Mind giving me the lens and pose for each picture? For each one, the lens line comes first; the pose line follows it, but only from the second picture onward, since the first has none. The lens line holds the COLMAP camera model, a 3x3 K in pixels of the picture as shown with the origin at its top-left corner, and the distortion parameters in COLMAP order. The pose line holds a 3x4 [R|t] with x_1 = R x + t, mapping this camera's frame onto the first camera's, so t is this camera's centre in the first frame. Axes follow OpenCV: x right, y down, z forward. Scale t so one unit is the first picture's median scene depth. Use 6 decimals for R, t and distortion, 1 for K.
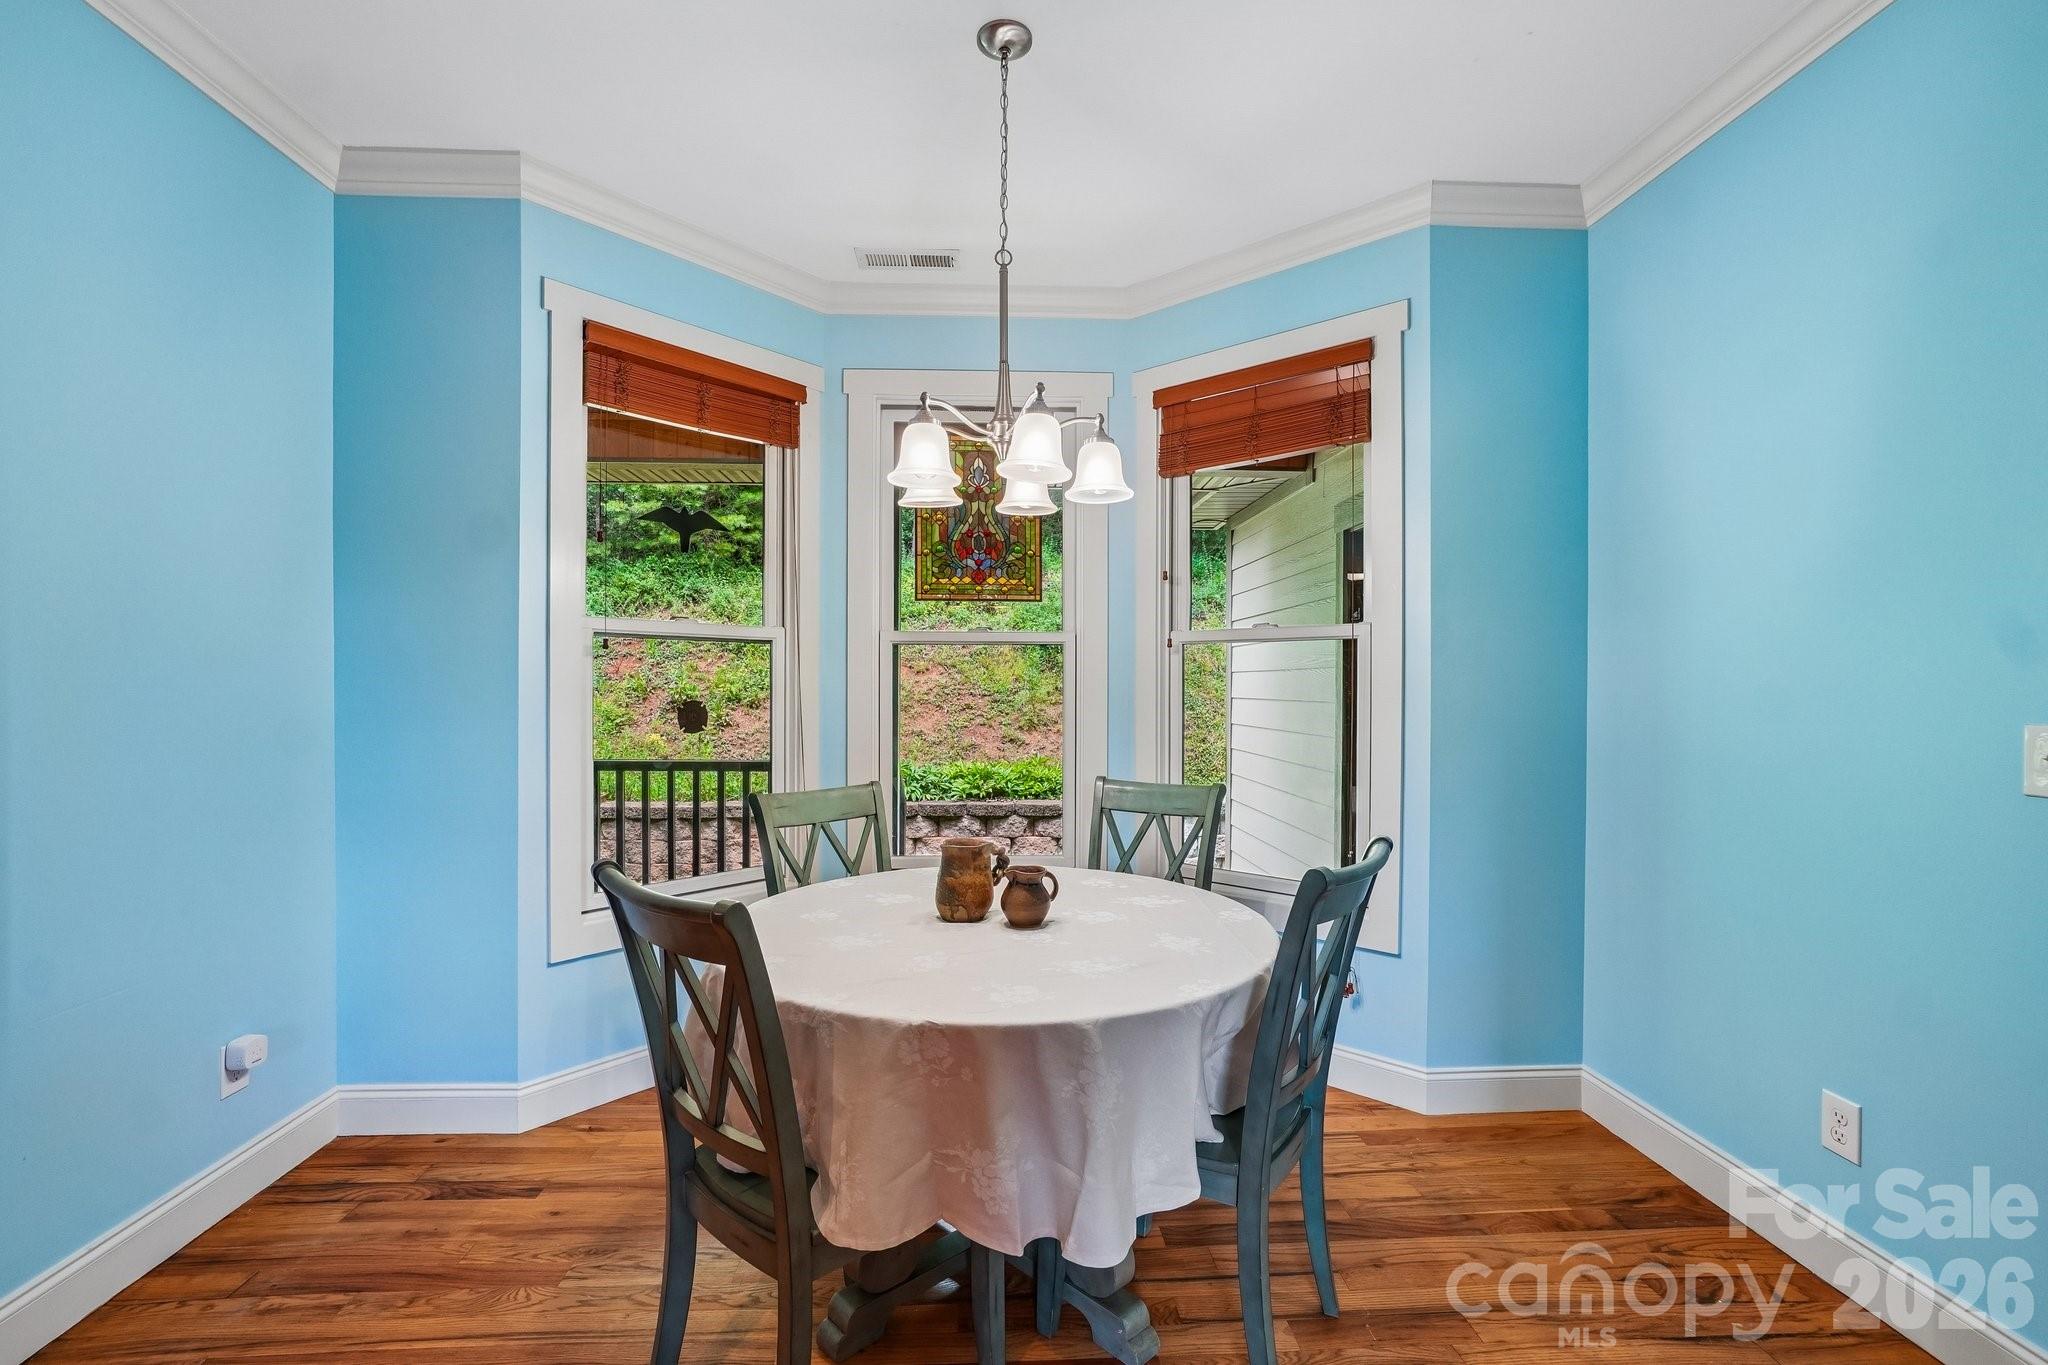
lens RADIAL K [[922.2, 0, 1024.9], [0, 922.2, 690.8], [0, 0, 1]] dist [-0.014595, -0.000070]
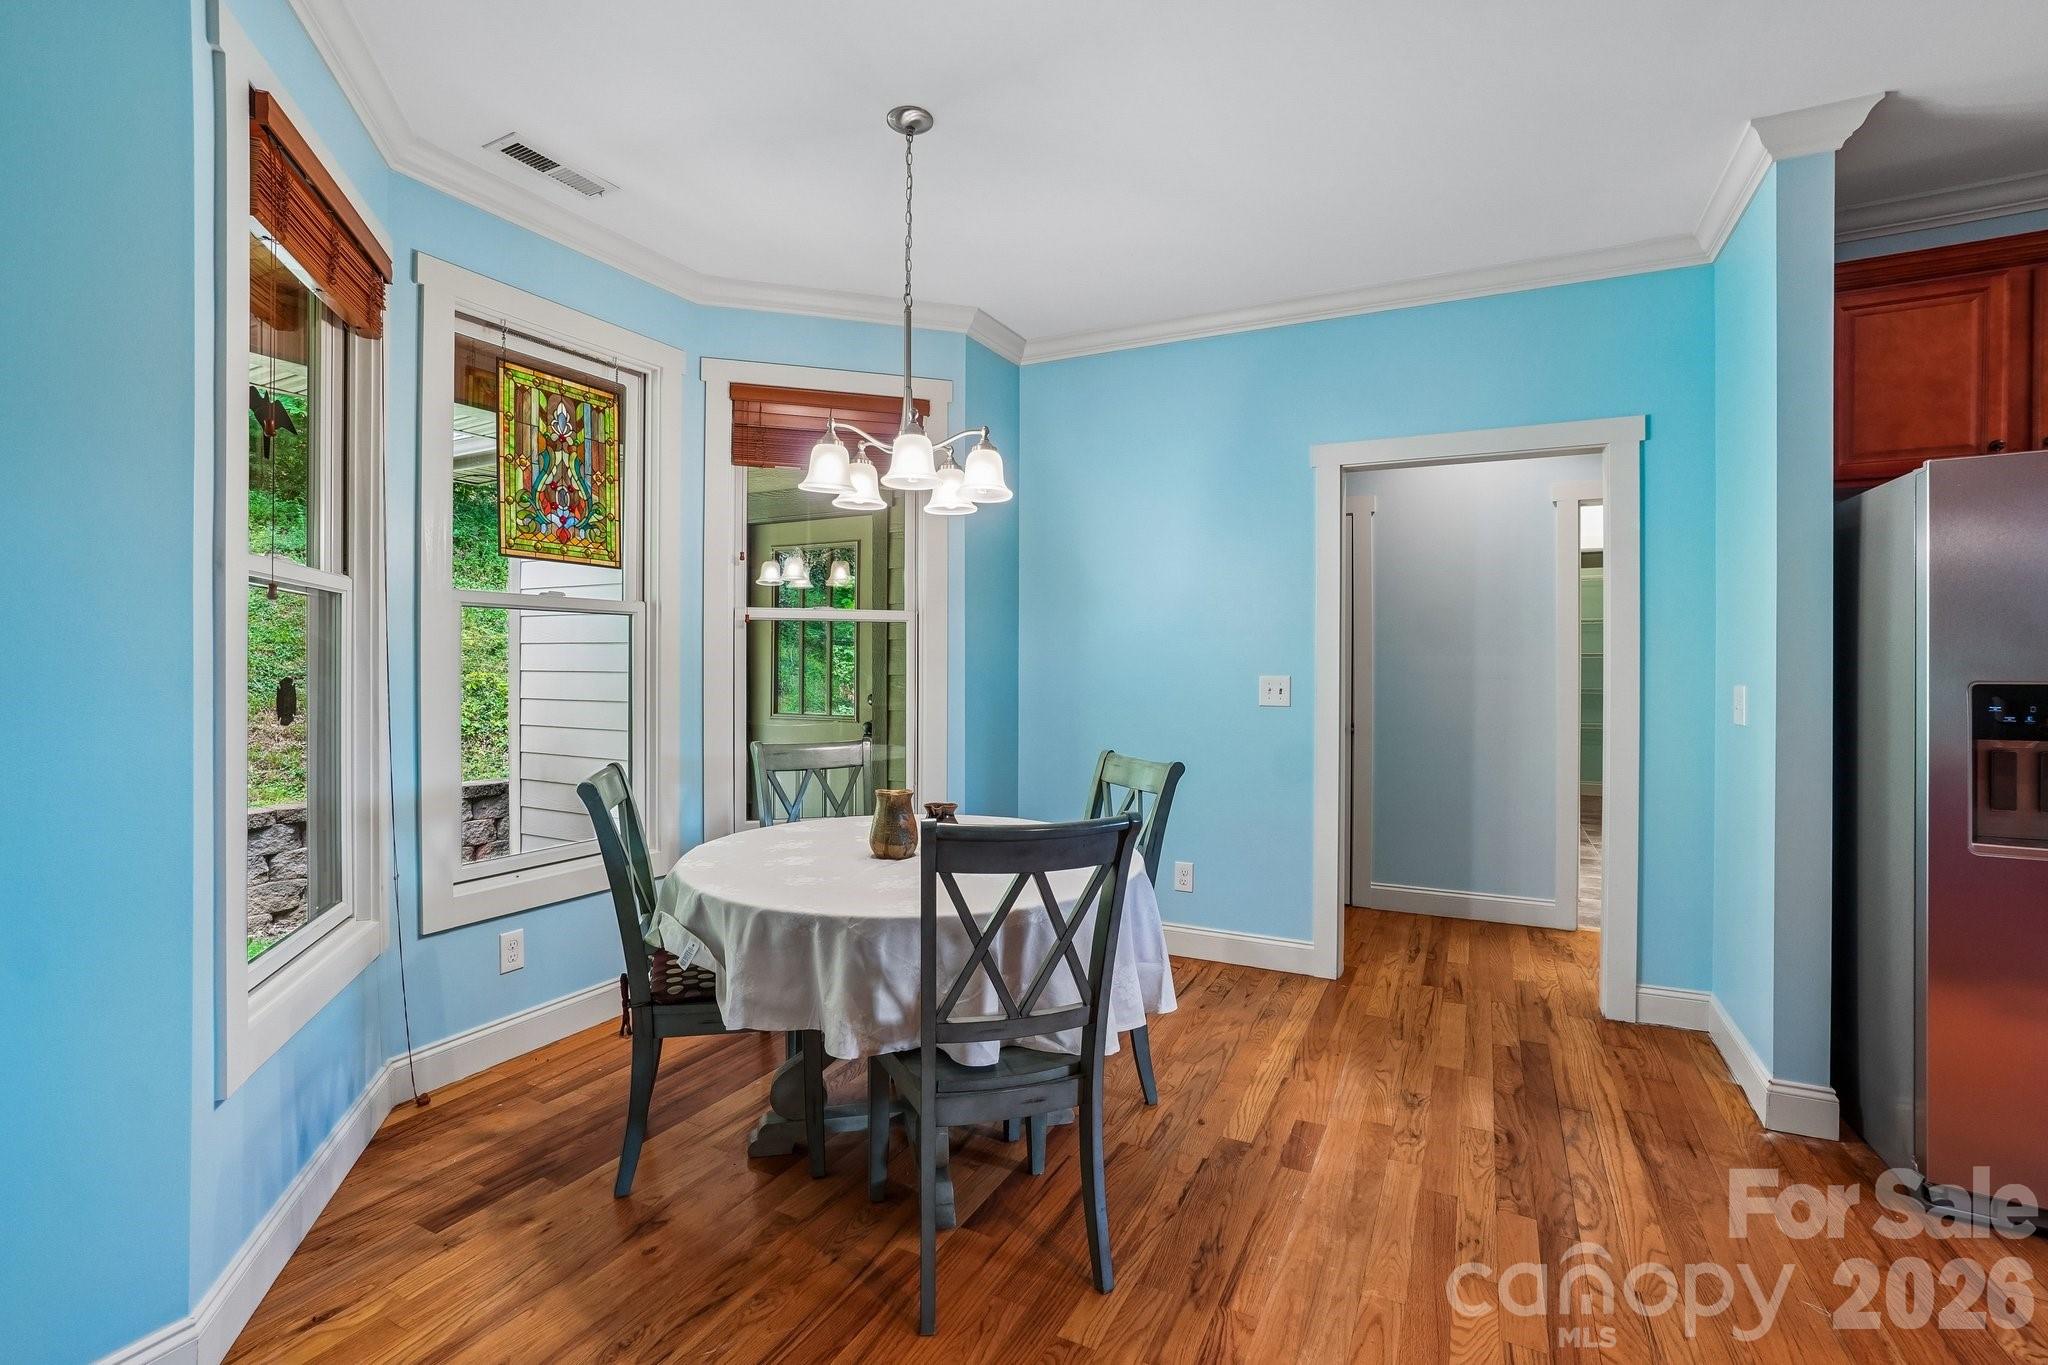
lens RADIAL K [[931.1, 0, 1044.5], [0, 931.1, 657.6], [0, 0, 1]] dist [-0.000845, 0.000220]
pose [[0.487310, 0.002332, 0.873226, -0.637151], [0.010088, 0.999915, -0.008300, 0.006734], [-0.873171, 0.012854, 0.487245, 0.161613]]
